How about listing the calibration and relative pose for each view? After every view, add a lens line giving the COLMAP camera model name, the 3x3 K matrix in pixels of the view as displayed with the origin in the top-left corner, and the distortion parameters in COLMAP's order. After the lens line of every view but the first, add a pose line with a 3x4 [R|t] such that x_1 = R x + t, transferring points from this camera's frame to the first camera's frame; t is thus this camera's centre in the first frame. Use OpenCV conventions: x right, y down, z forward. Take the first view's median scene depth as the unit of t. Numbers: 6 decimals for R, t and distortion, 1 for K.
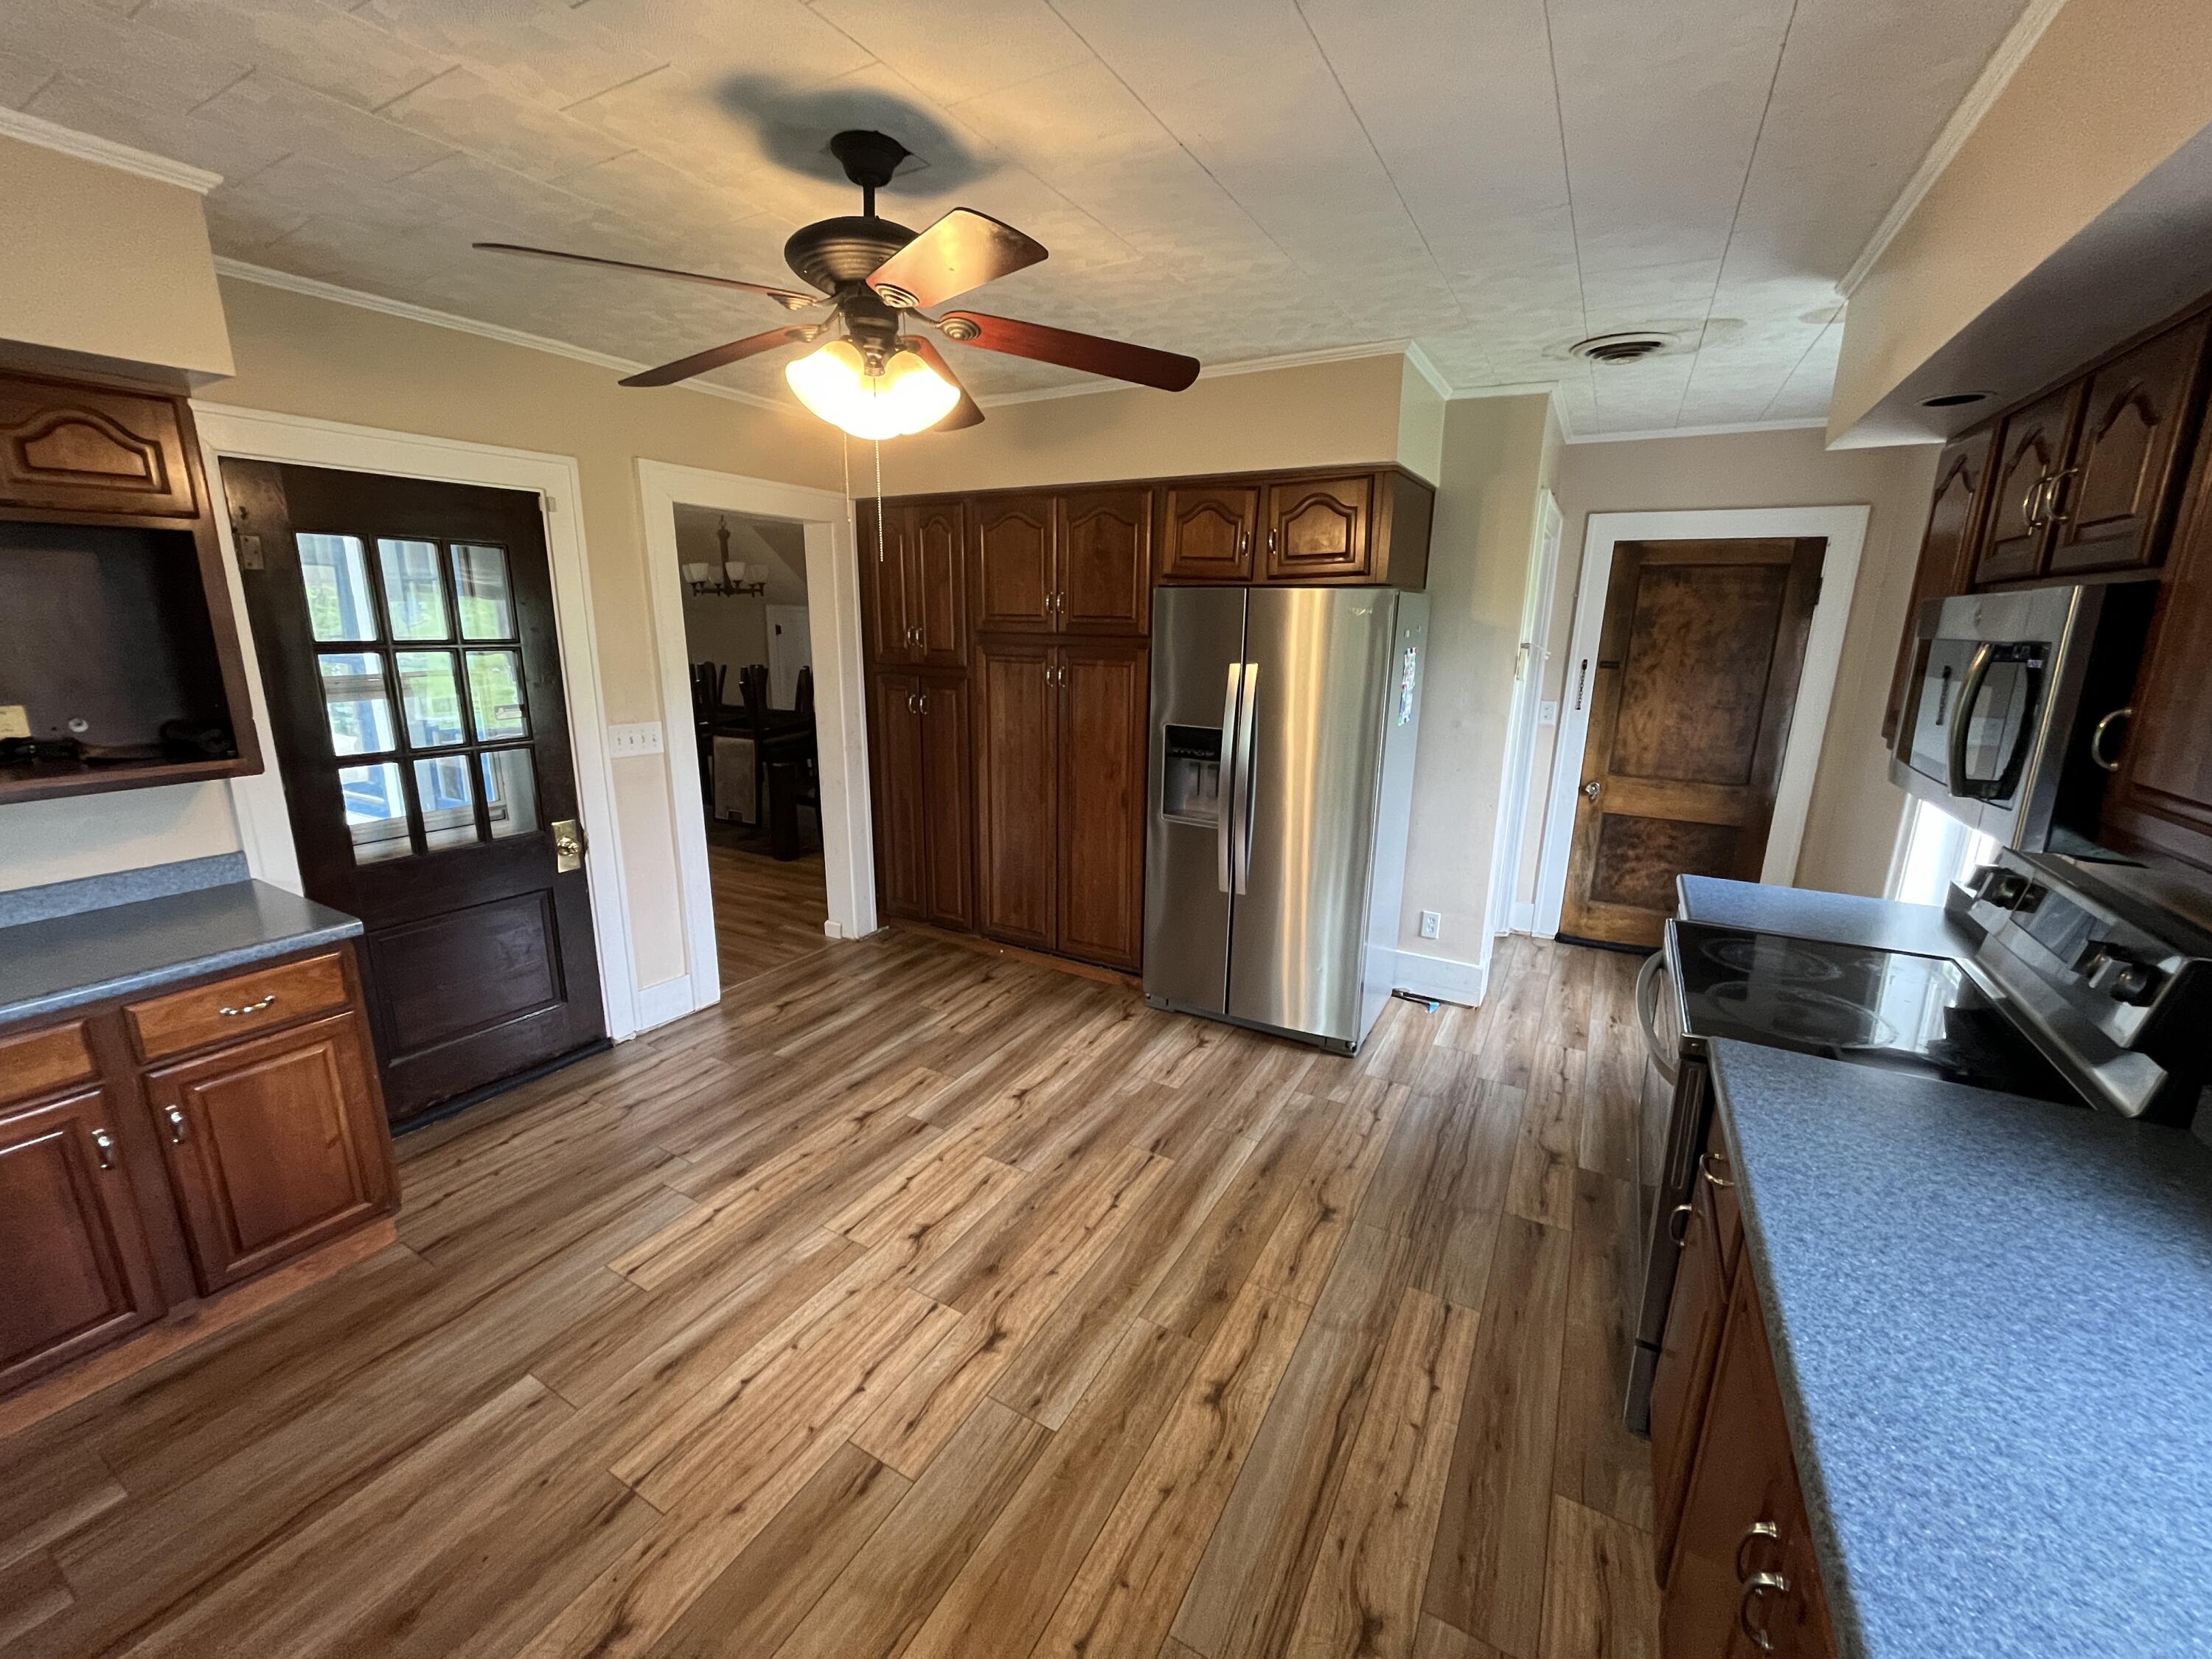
lens RADIAL K [[896.9, 0, 1099.2], [0, 896.9, 829.0], [0, 0, 1]] dist [-0.001500, 0.000130]
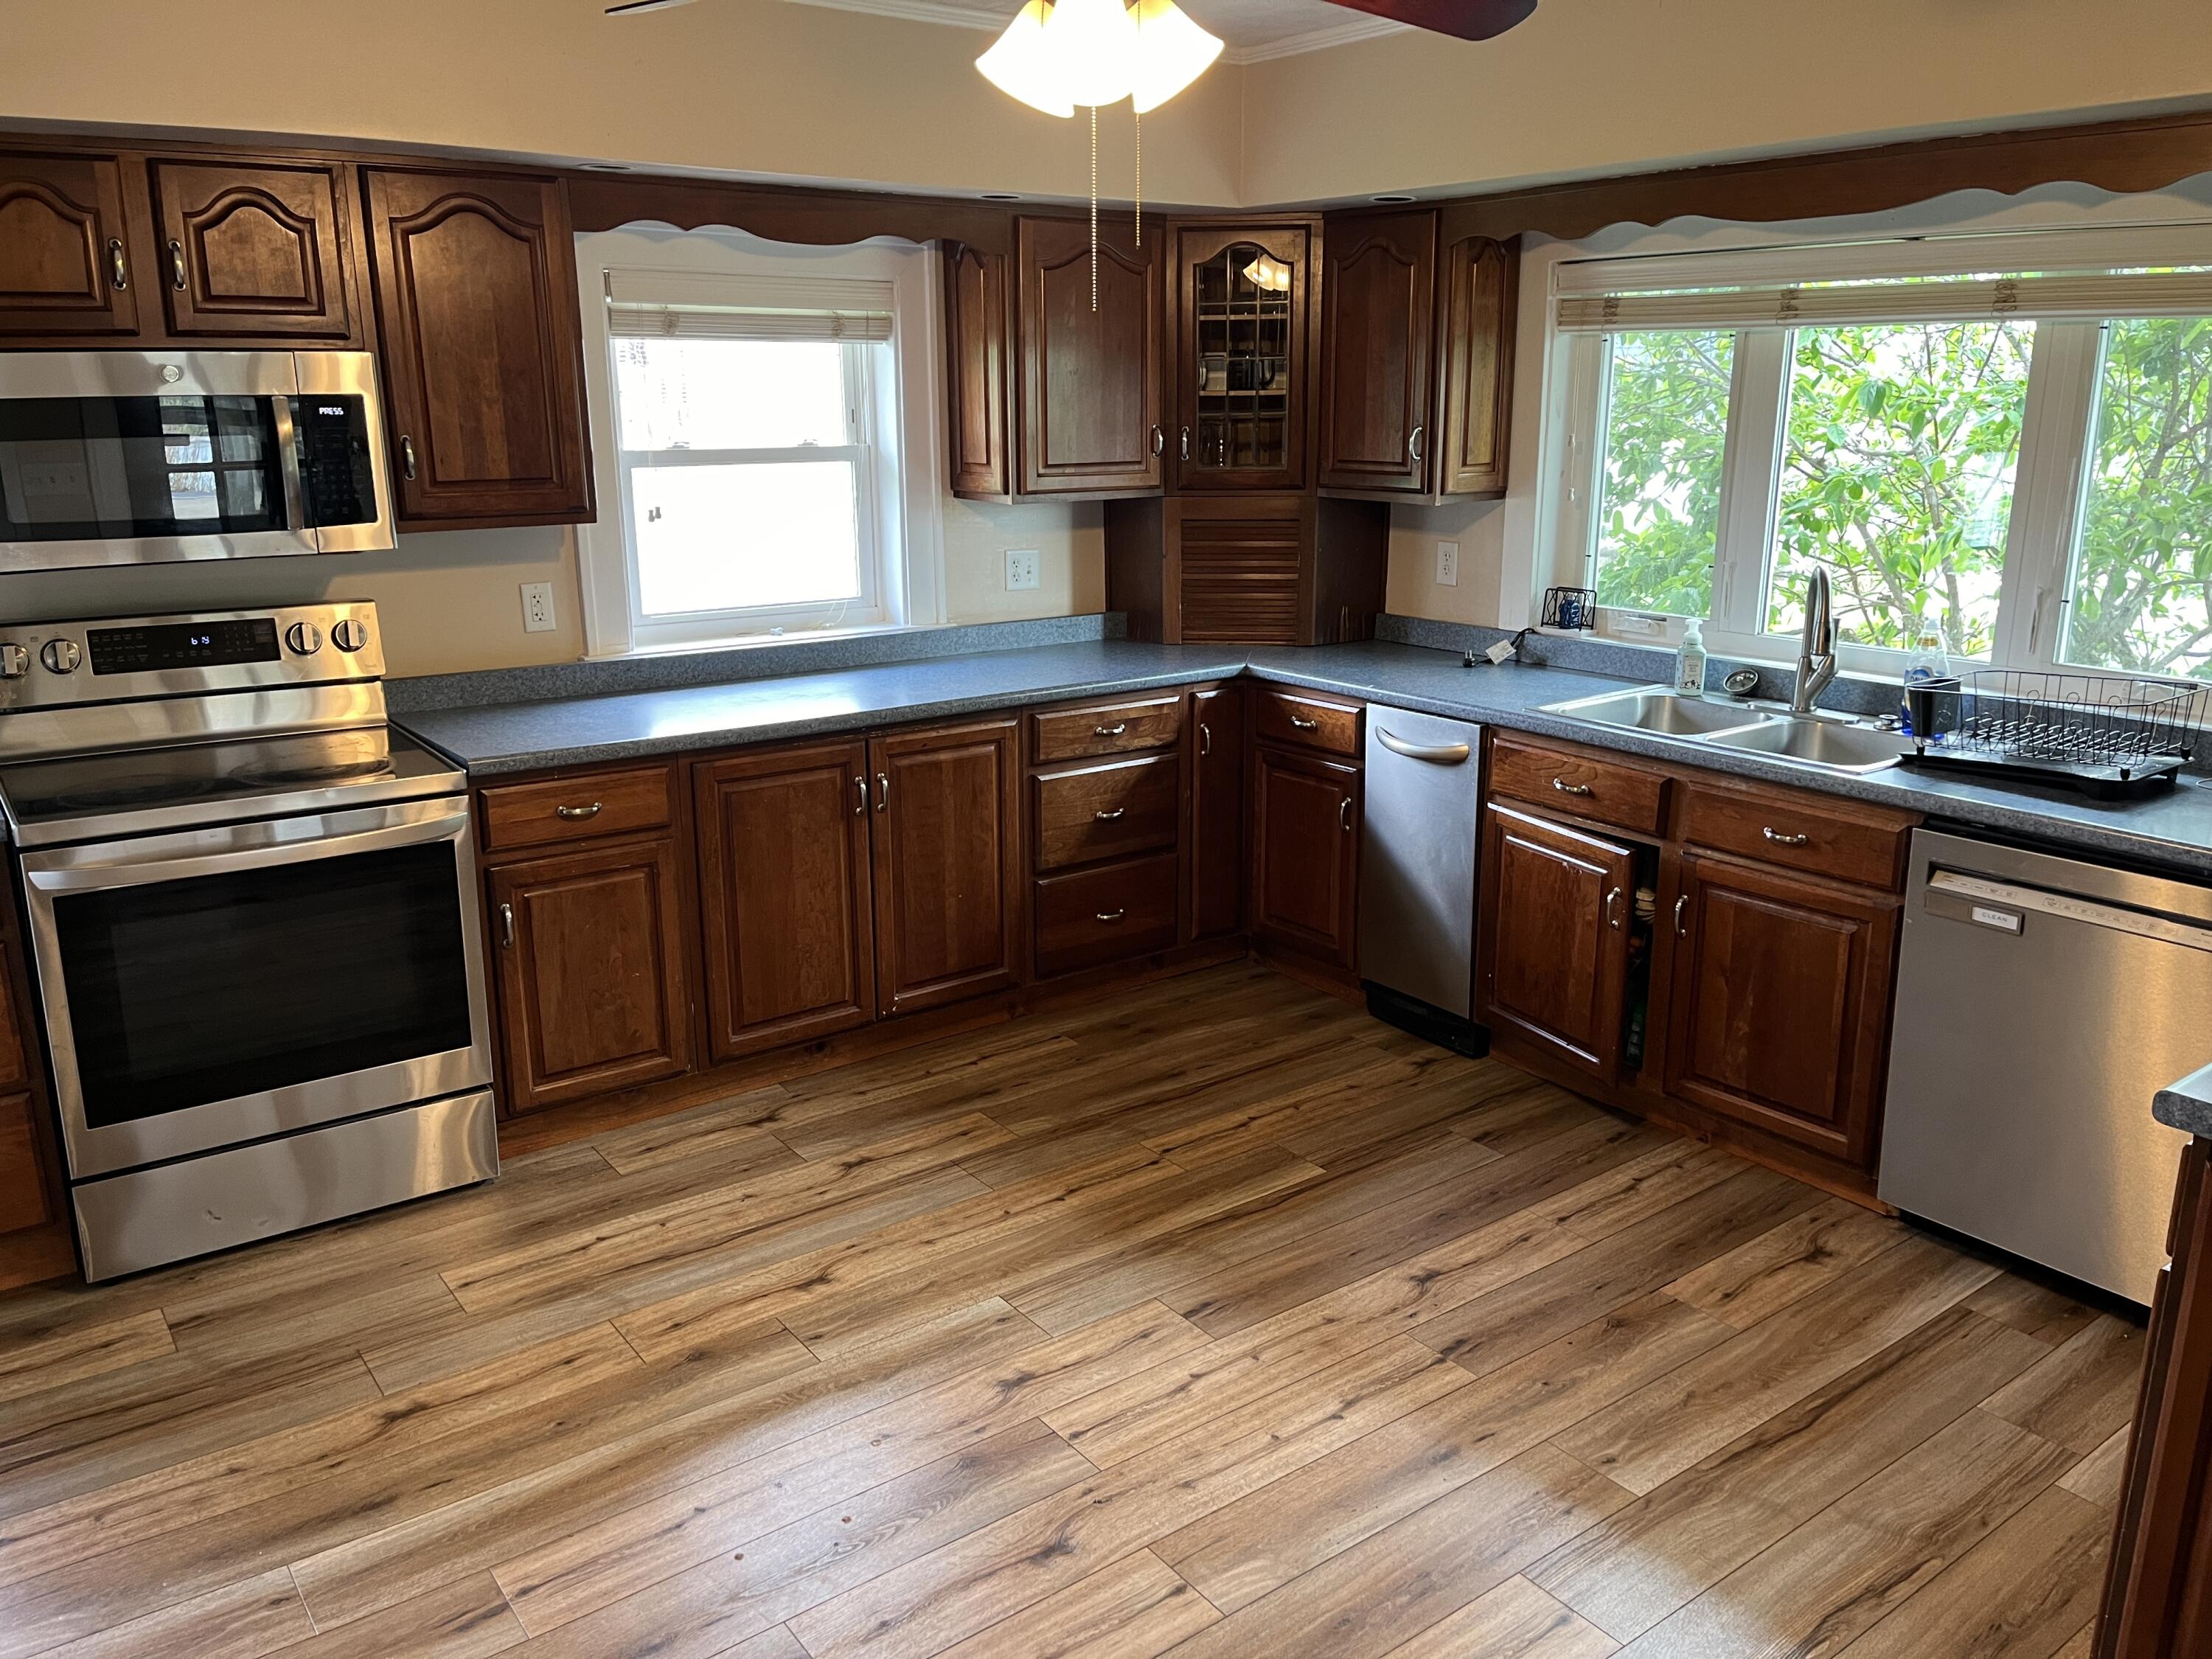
lens RADIAL K [[1665.0, 0, 1111.2], [0, 1665.0, 816.8], [0, 0, 1]] dist [0.034285, -0.036014]
pose [[-0.916372, -0.112919, 0.384073, -0.616407], [0.081670, 0.886487, 0.455490, -0.425208], [-0.391909, 0.448765, -0.803129, 1.732282]]
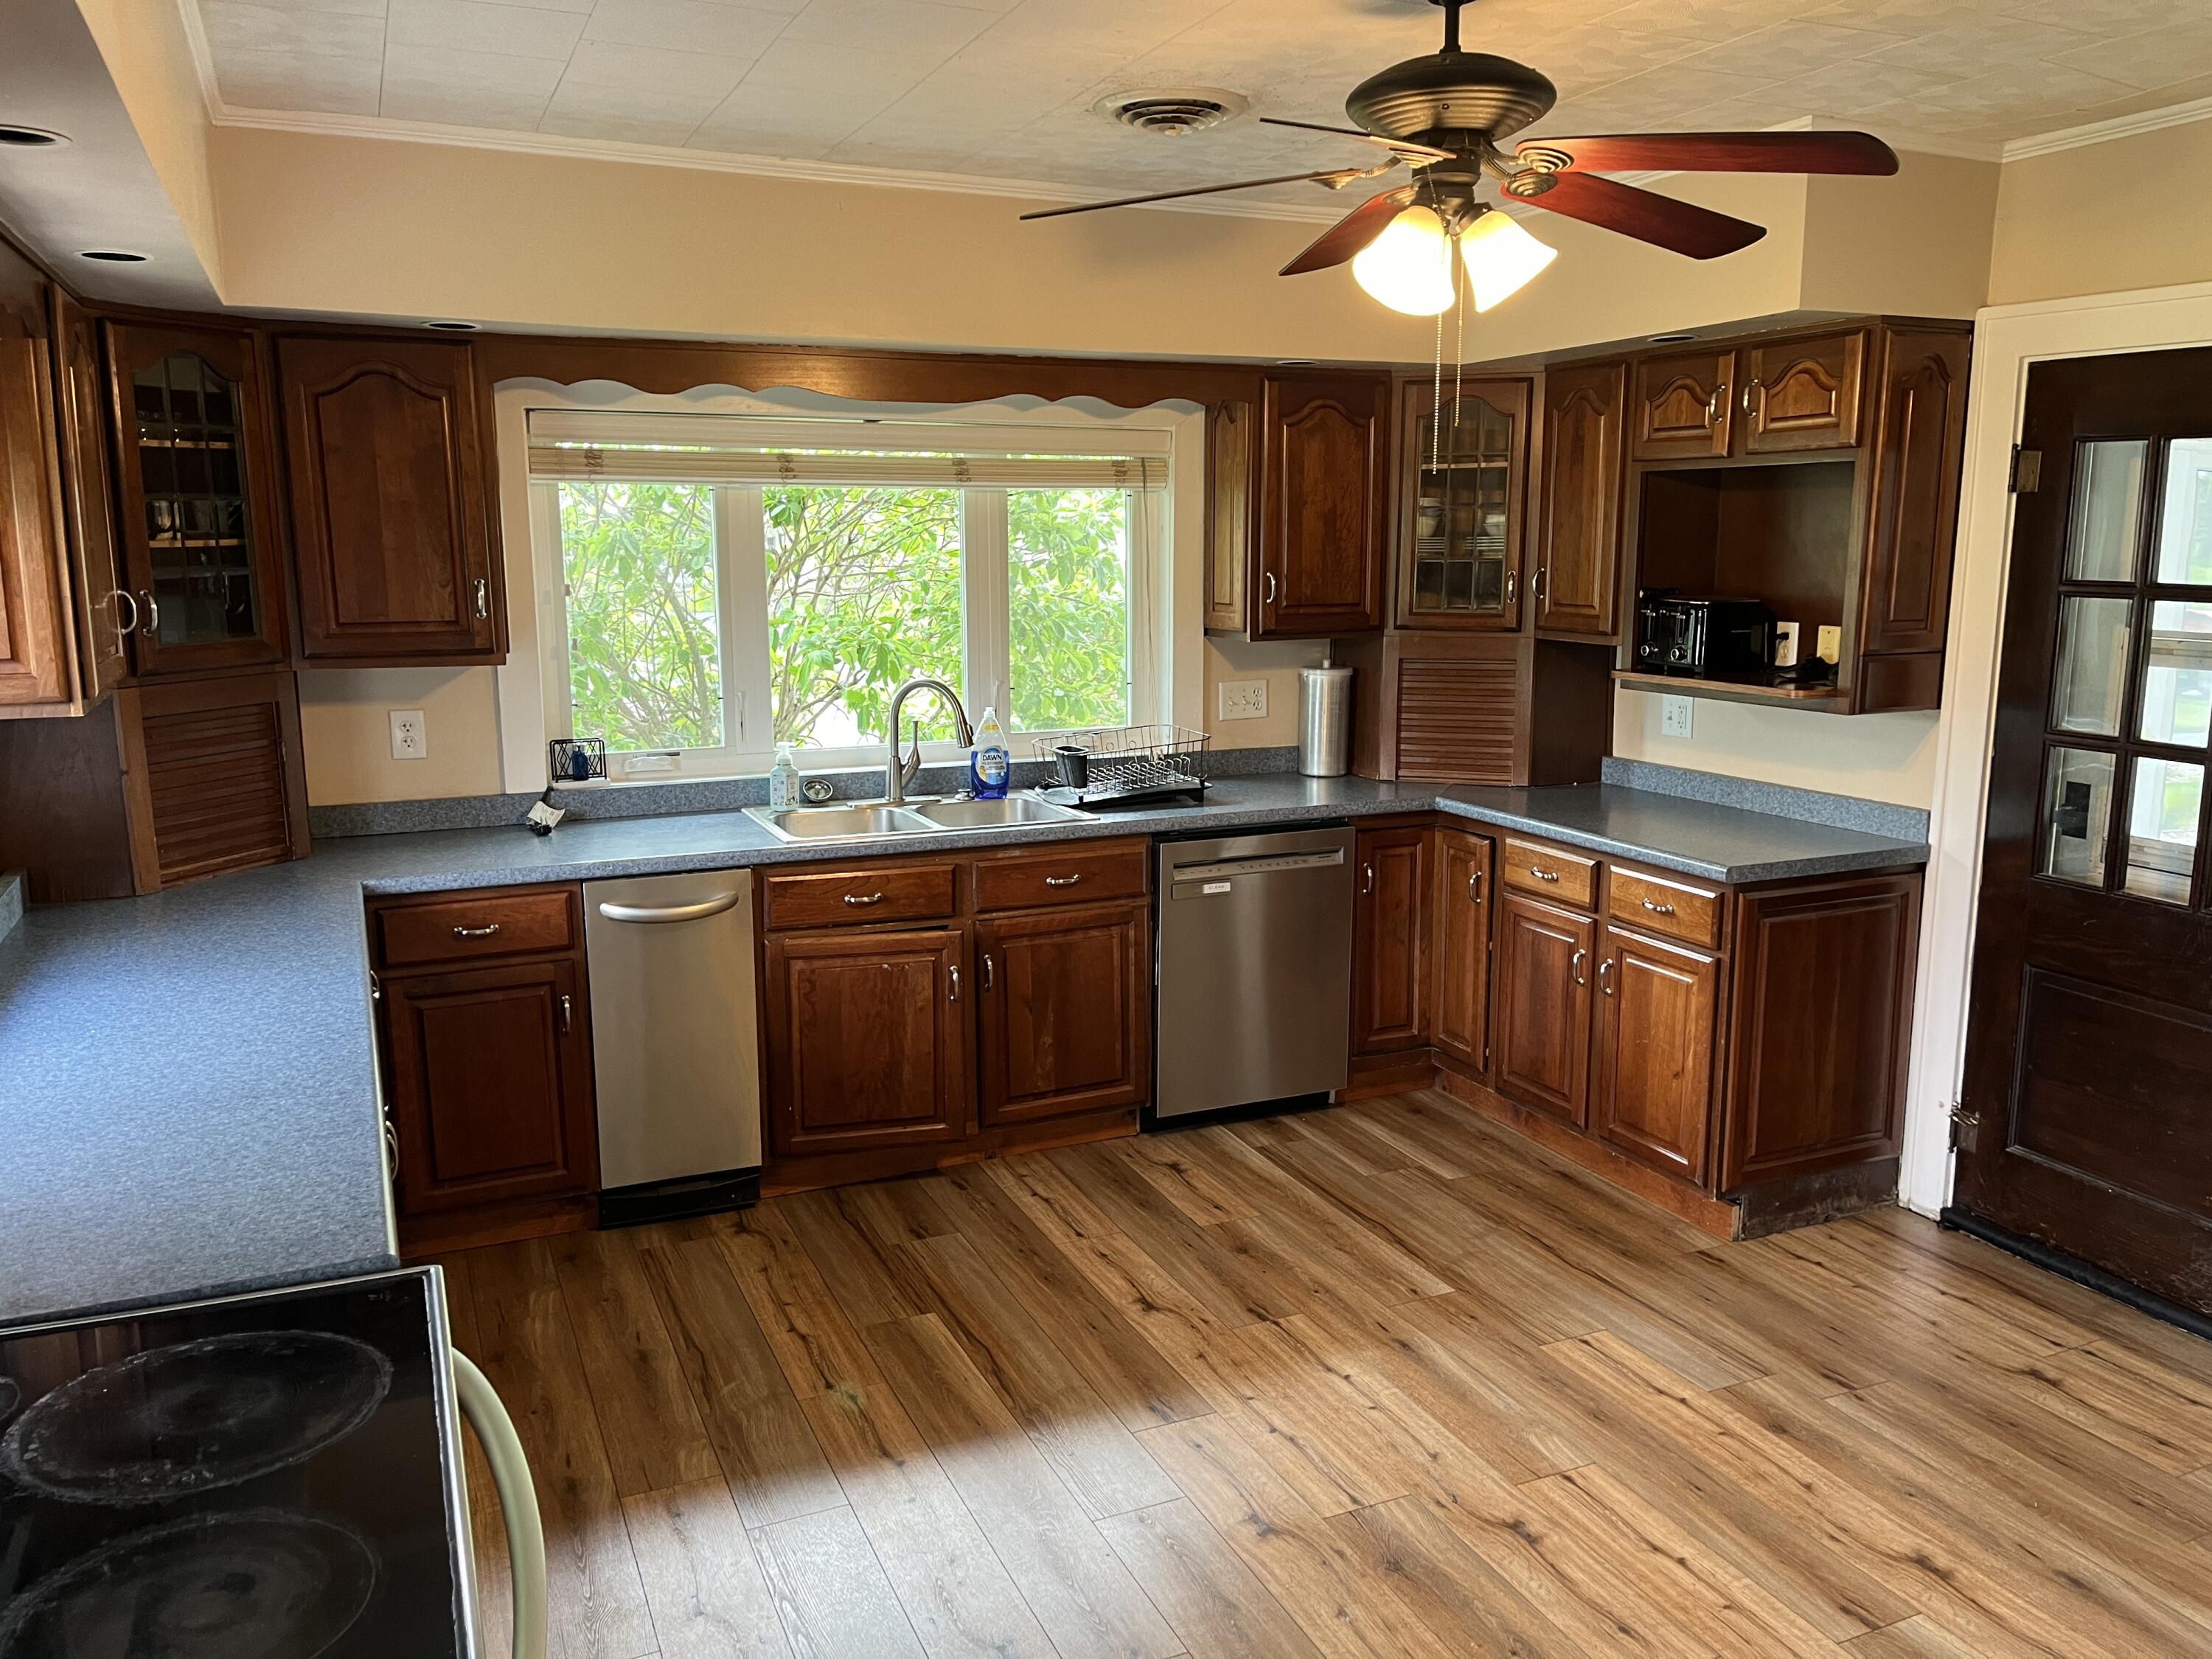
lens RADIAL K [[1665.0, 0, 1115.1], [0, 1665.0, 829.6], [0, 0, 1]] dist [0.034285, -0.036014]
pose [[-0.590265, 0.131541, -0.796419, 0.891194], [-0.194406, 0.934426, 0.298419, -0.315500], [0.783449, 0.330975, -0.525987, 1.334608]]
